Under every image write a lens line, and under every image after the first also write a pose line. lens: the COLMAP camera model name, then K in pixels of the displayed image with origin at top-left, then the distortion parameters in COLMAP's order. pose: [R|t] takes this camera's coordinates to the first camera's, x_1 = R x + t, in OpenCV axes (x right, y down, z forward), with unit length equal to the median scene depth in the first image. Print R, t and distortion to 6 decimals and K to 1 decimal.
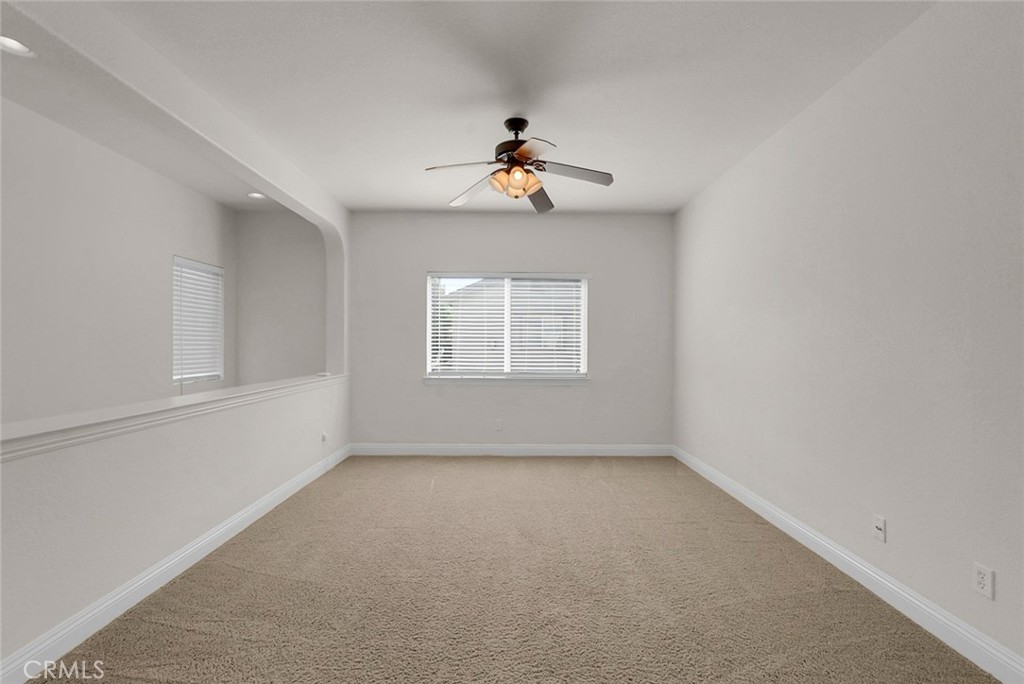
lens RADIAL K [[459.7, 0, 512.1], [0, 459.7, 345.2], [0, 0, 1]] dist [-0.003713, -0.000361]
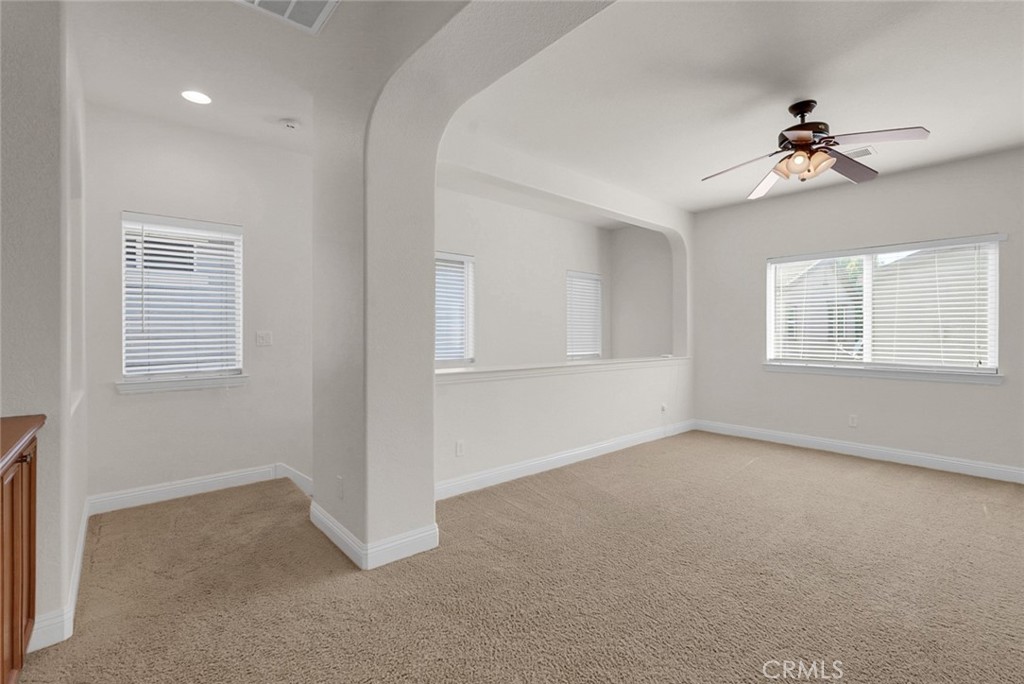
lens RADIAL K [[459.7, 0, 512.1], [0, 459.7, 345.2], [0, 0, 1]] dist [-0.003713, -0.000361]
pose [[0.655789, 0.017357, -0.754745, 0.240031], [-0.001308, 0.999760, 0.021856, 0.010105], [0.754943, -0.013346, 0.655654, -0.092267]]
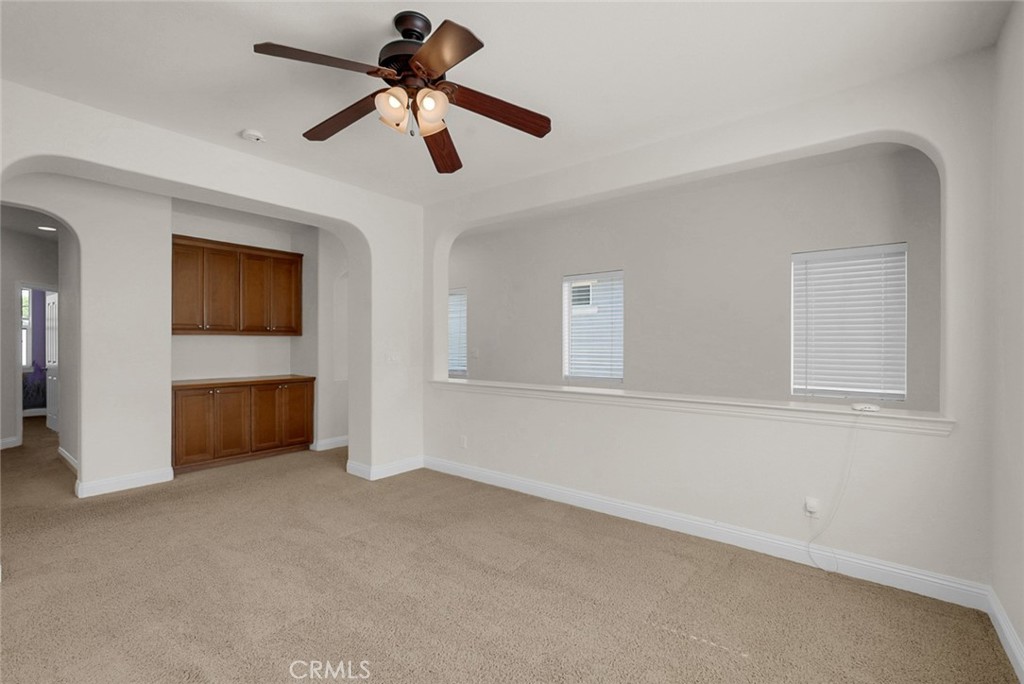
lens RADIAL K [[459.7, 0, 512.1], [0, 459.7, 345.2], [0, 0, 1]] dist [-0.003713, -0.000361]
pose [[-0.613366, -0.001379, -0.789797, 0.300359], [-0.003705, 0.999992, 0.001131, -0.010368], [0.789790, 0.003620, -0.613367, 1.024218]]
